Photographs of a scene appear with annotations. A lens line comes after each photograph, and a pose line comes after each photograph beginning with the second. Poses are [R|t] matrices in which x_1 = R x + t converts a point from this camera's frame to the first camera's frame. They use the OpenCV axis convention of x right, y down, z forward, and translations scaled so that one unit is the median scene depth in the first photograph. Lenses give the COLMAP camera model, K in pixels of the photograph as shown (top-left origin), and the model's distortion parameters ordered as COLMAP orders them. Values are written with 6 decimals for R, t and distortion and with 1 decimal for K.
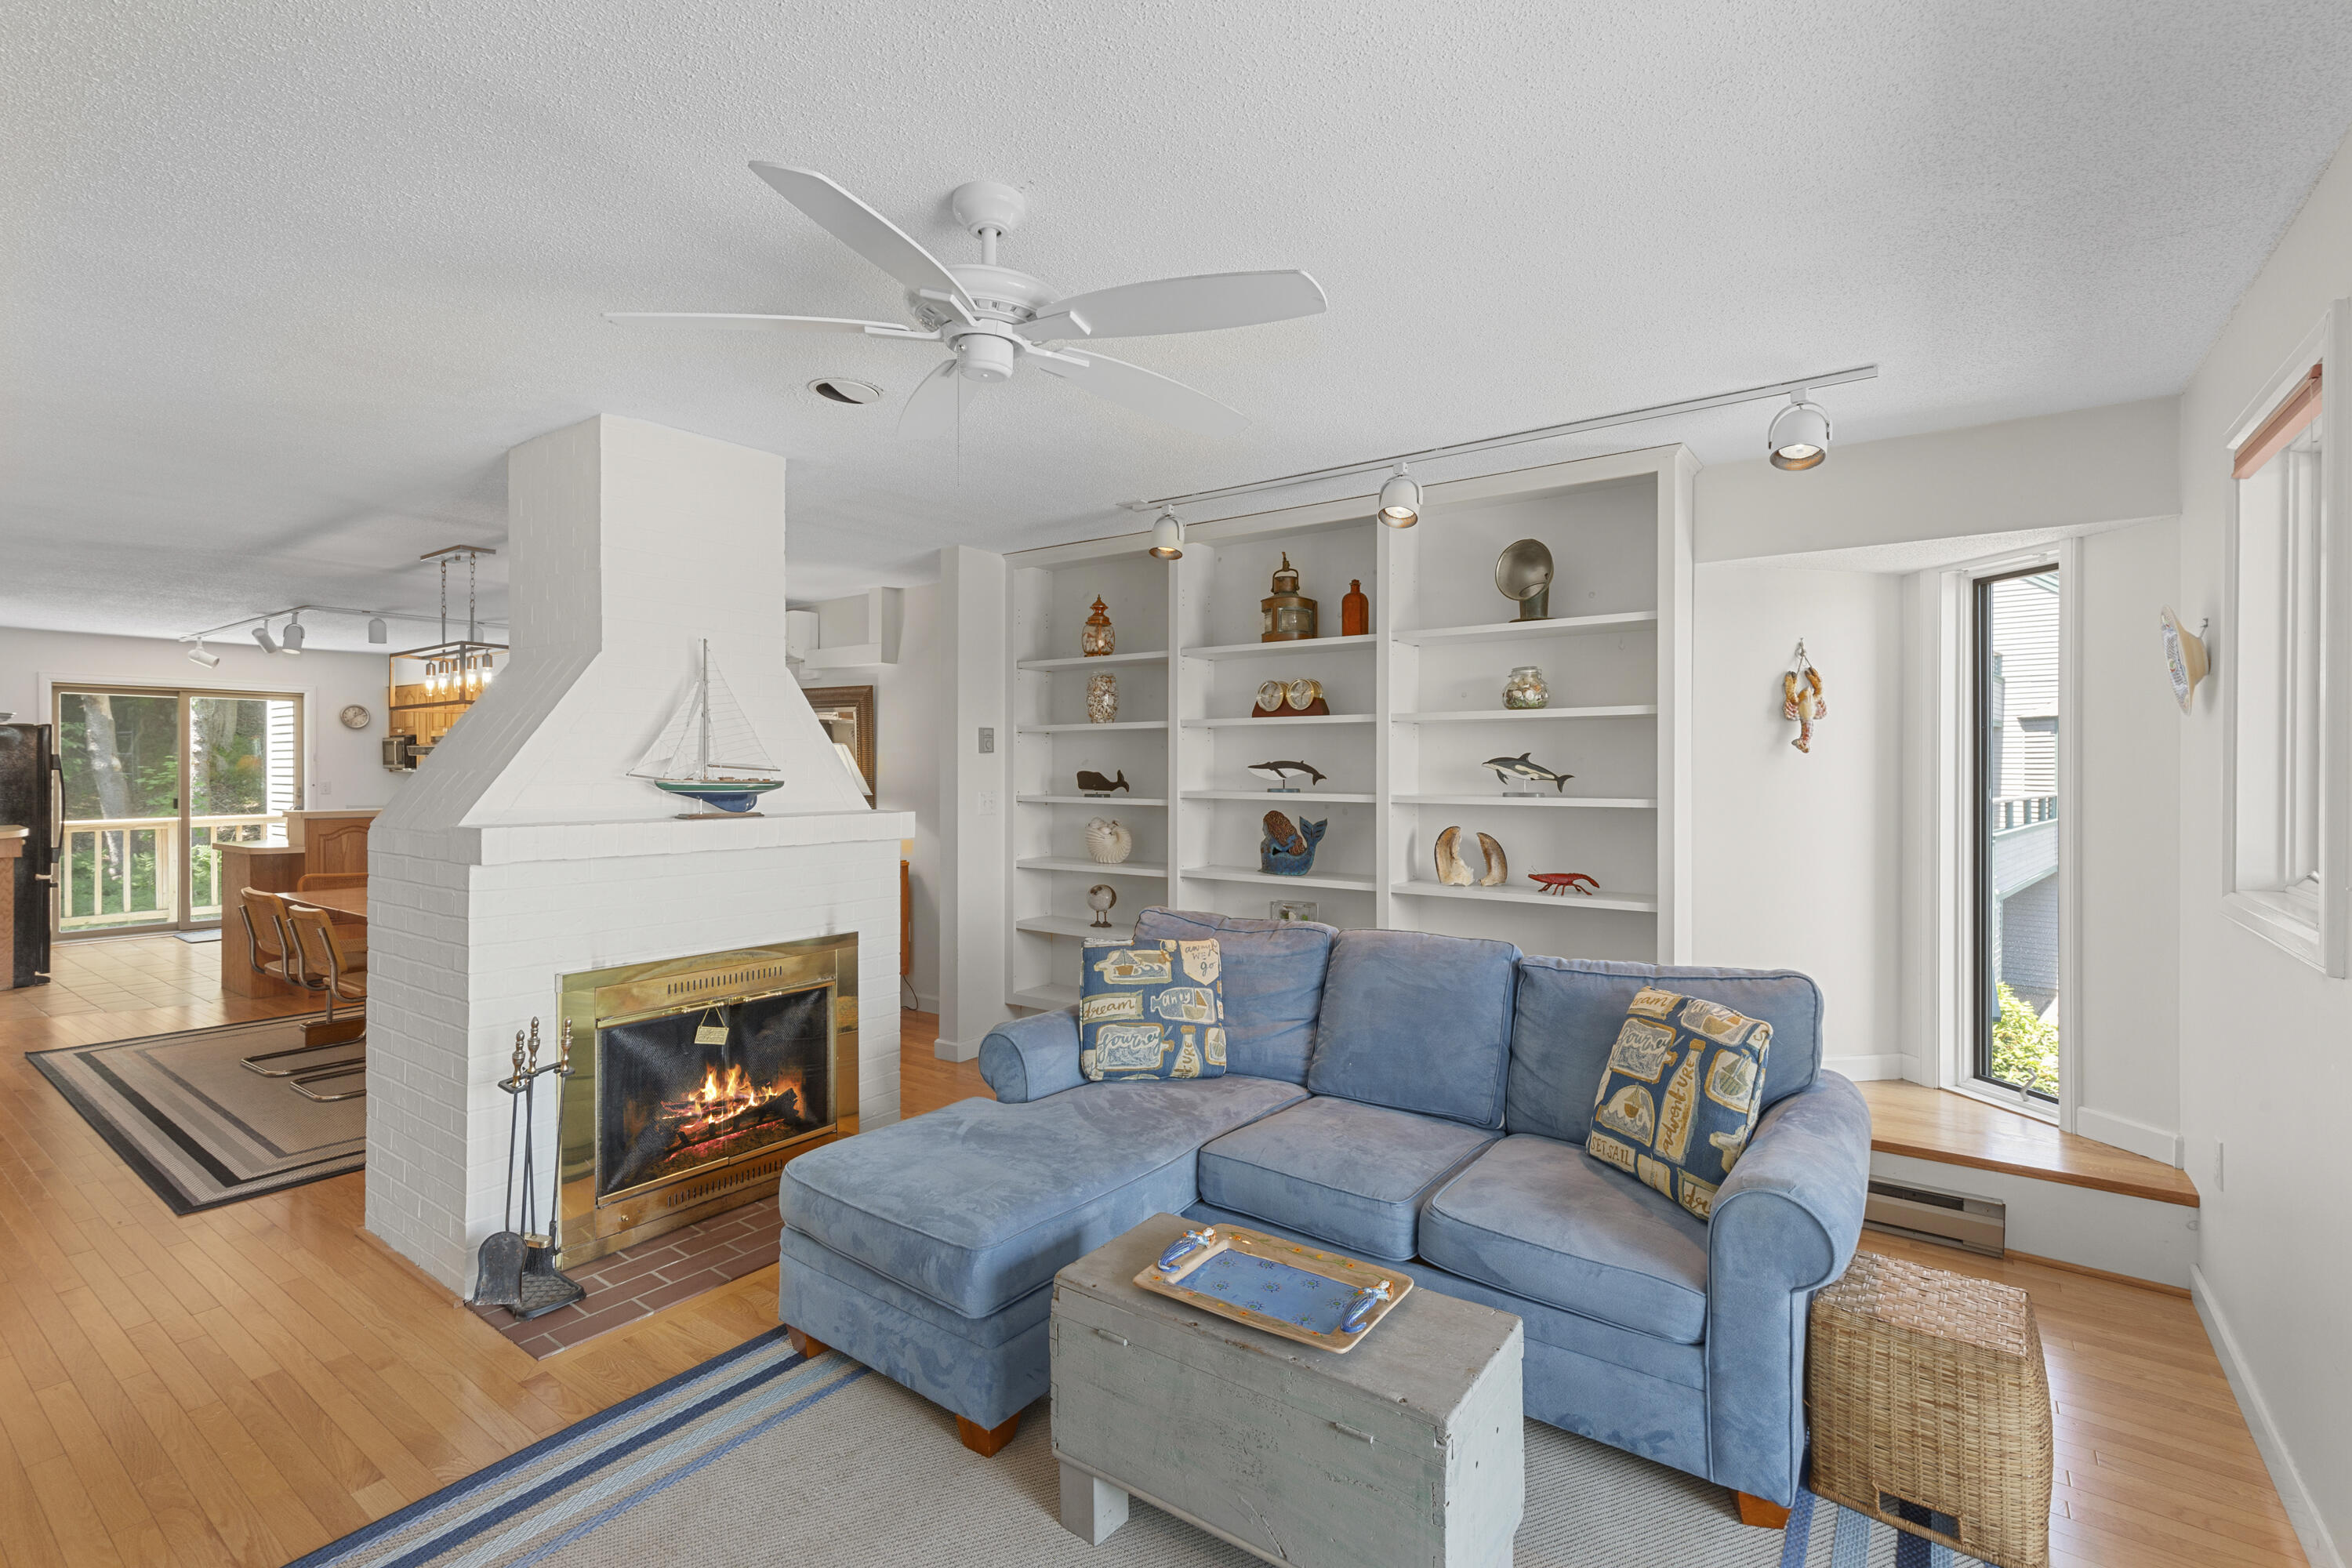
lens RADIAL K [[1056.6, 0, 1178.1], [0, 1056.6, 766.2], [0, 0, 1]] dist [0.011561, 0.000165]
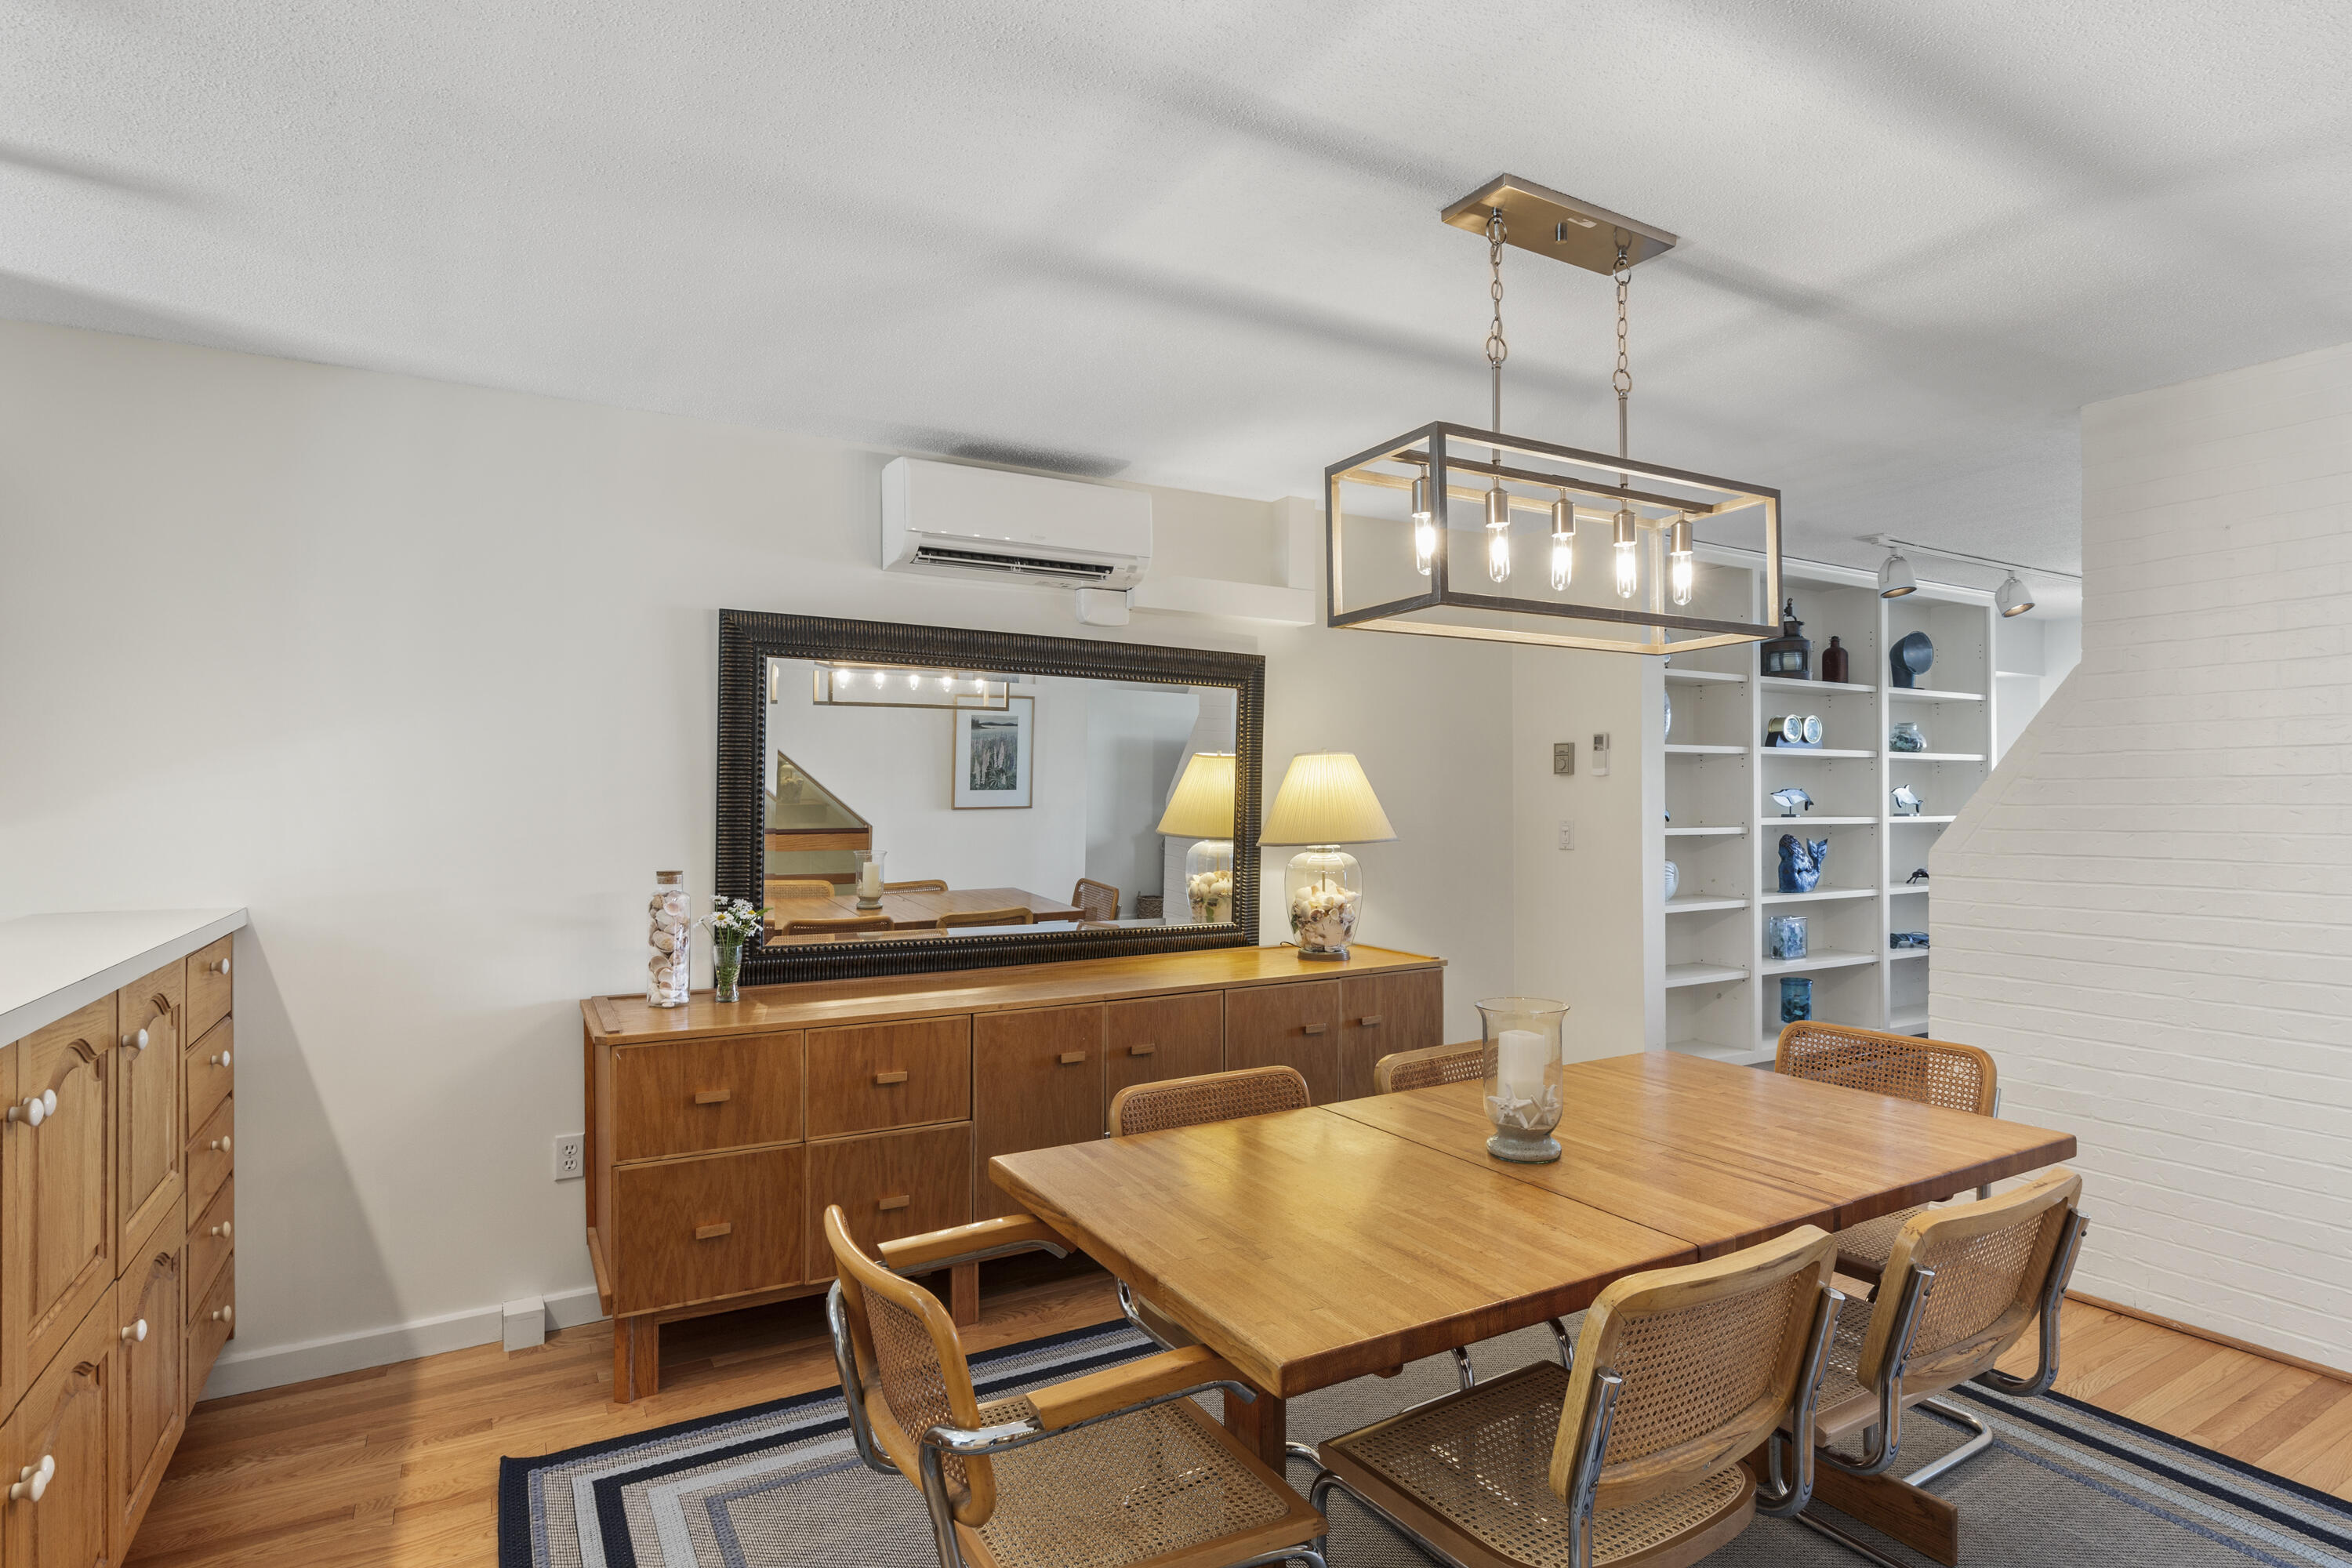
lens RADIAL K [[1179.0, 0, 1149.9], [0, 1179.0, 798.7], [0, 0, 1]] dist [-0.005218, 0.001759]
pose [[0.412123, 0.001045, 0.911128, -1.087895], [0.001095, 0.999998, -0.001643, 0.005060], [-0.911127, 0.001675, 0.412121, 0.933748]]
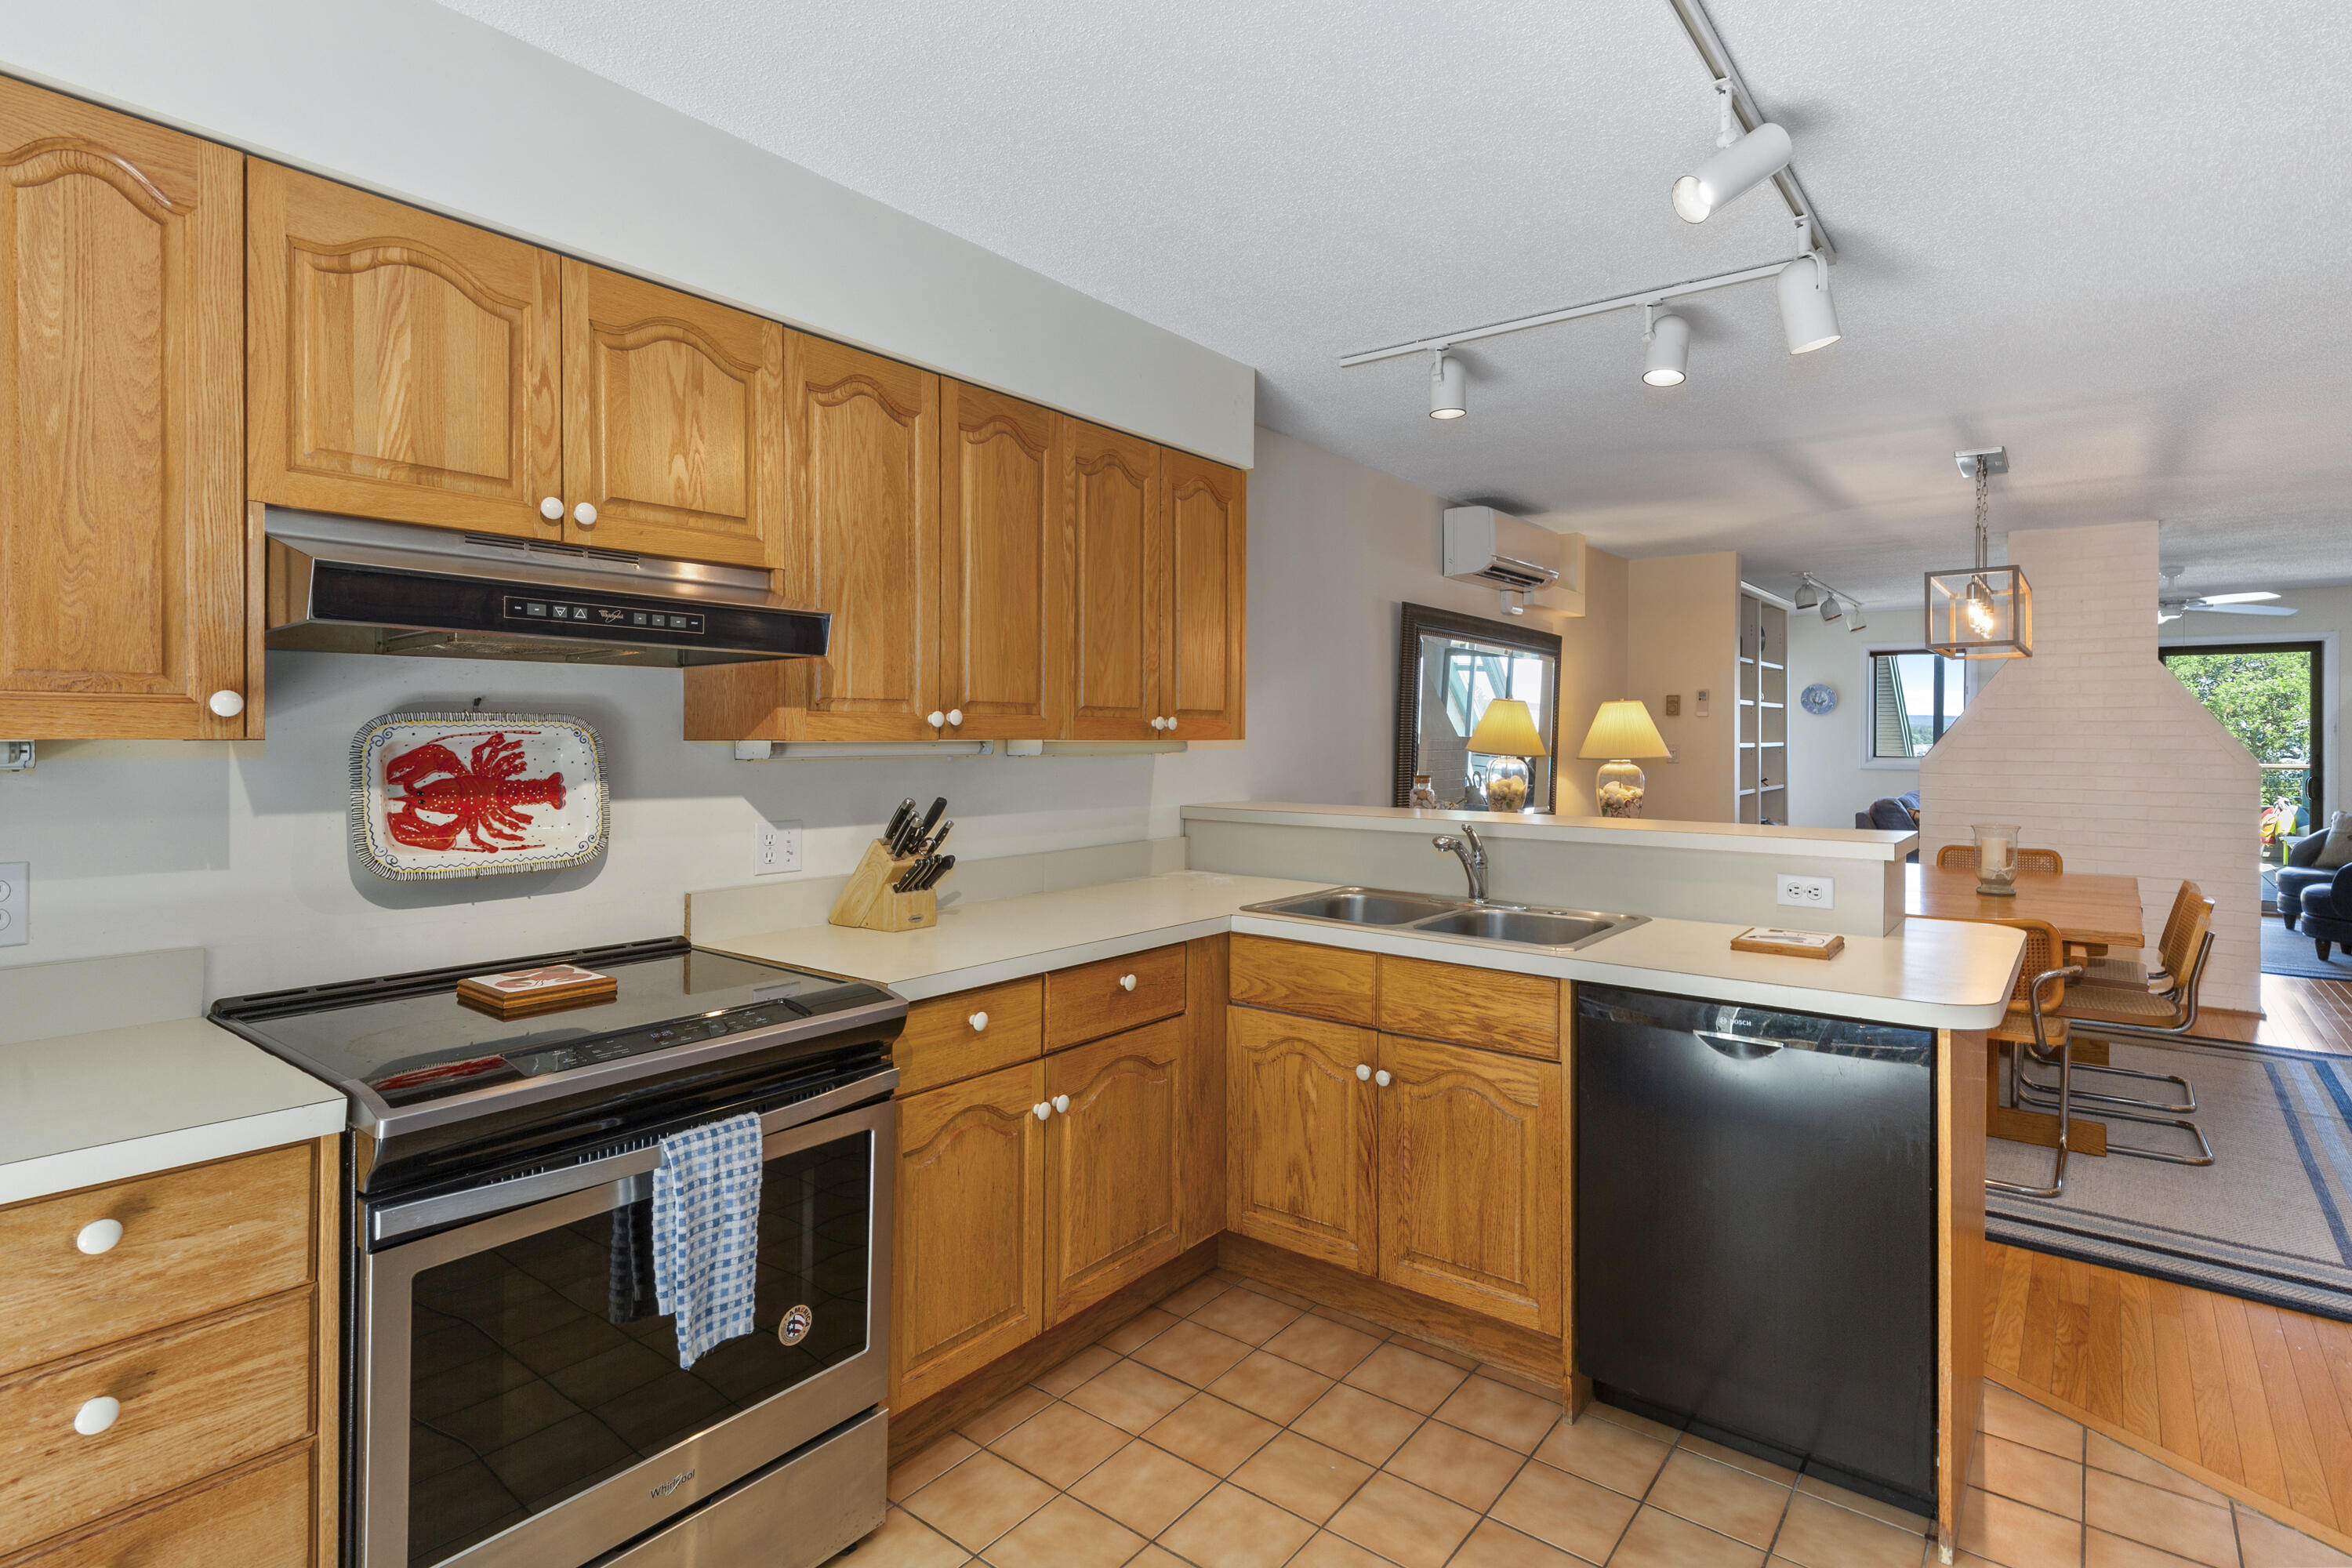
lens RADIAL K [[1146.2, 0, 1178.5], [0, 1146.2, 734.9], [0, 0, 1]] dist [-0.000361, -0.000142]
pose [[0.041998, -0.001573, 0.999116, -1.523276], [-0.003132, 0.999994, 0.001706, 0.007992], [-0.999113, -0.003201, 0.041993, 1.522259]]
